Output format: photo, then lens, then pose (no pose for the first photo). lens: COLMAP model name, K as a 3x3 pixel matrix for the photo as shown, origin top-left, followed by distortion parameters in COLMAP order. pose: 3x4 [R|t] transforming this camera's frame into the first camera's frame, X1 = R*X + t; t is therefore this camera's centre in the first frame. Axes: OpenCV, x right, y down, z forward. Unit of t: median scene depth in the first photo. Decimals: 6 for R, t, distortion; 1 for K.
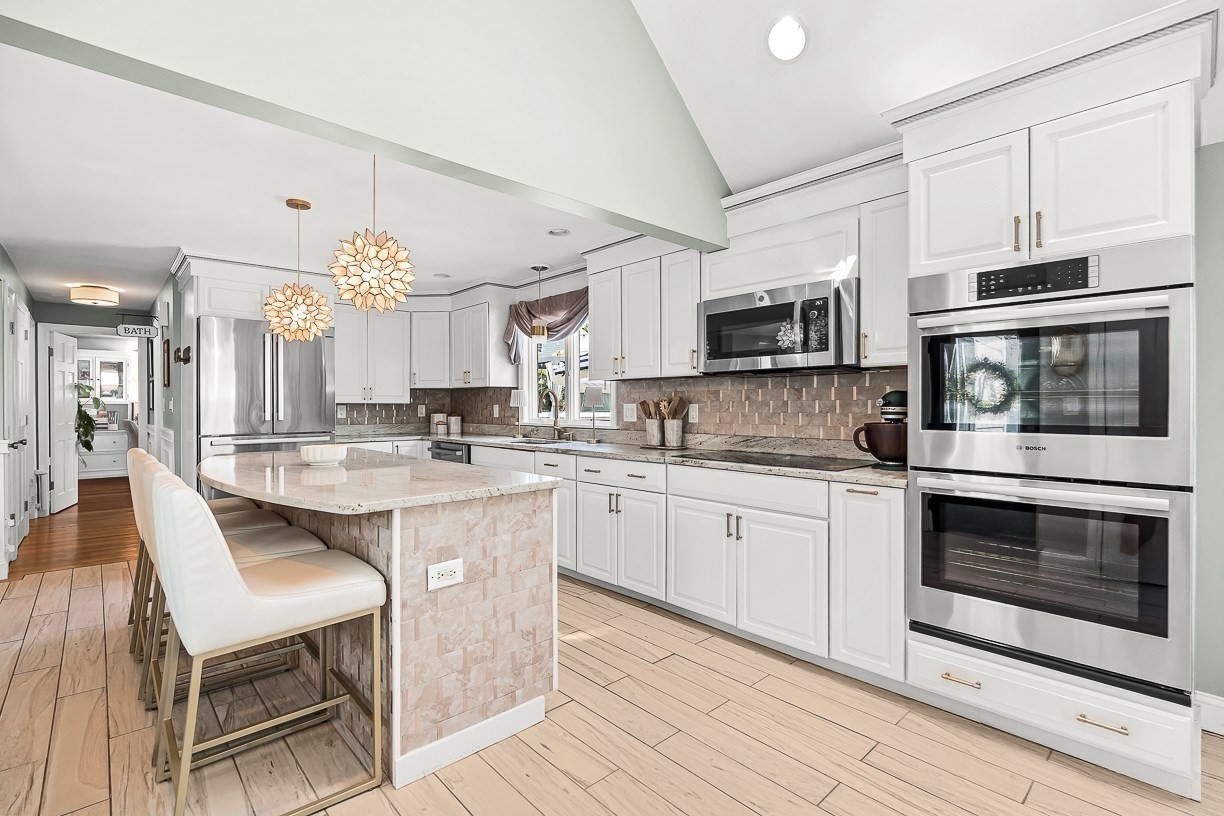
lens RADIAL K [[537.8, 0, 564.5], [0, 537.8, 405.9], [0, 0, 1]] dist [-0.004030, 0.001433]
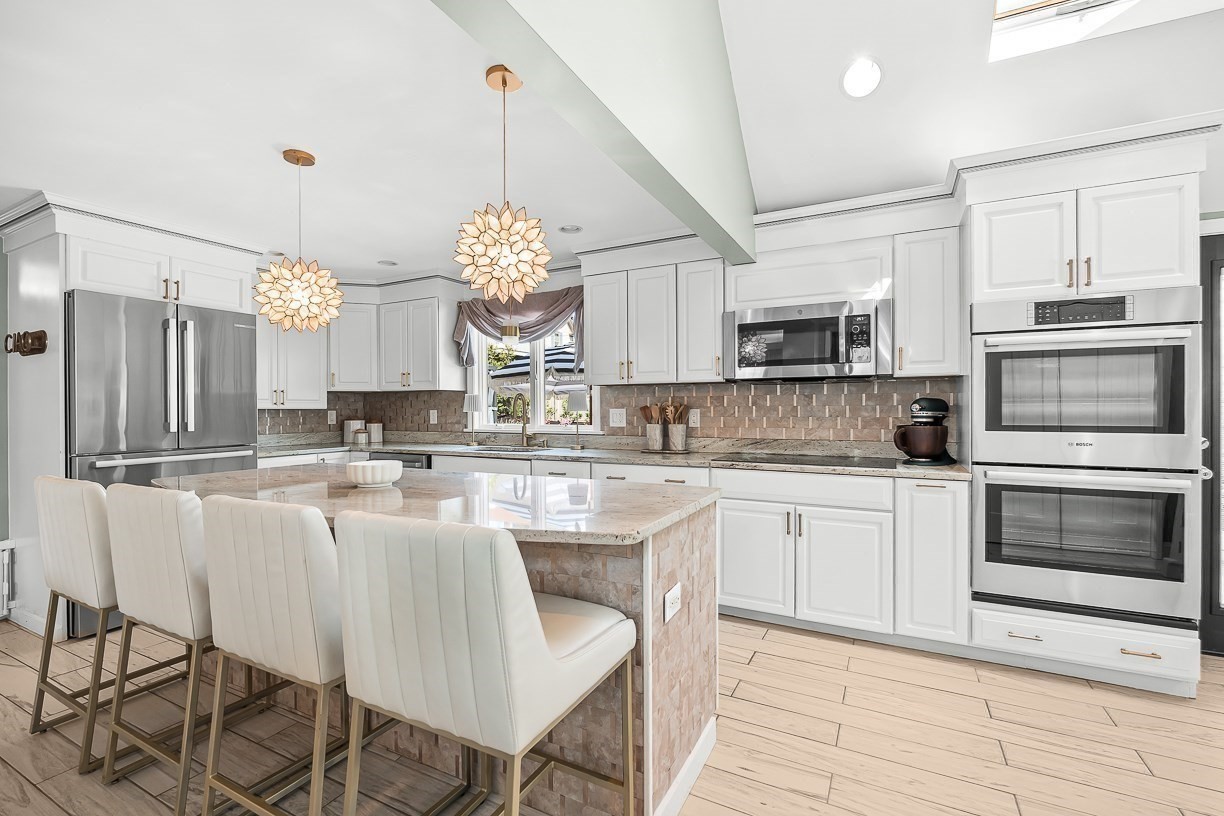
lens RADIAL K [[537.8, 0, 572.2], [0, 537.8, 410.3], [0, 0, 1]] dist [-0.004030, 0.001433]
pose [[0.940968, -0.004495, 0.338465, -0.468066], [0.003866, 0.999989, 0.002532, -0.006230], [-0.338473, -0.001074, 0.940976, 0.148245]]
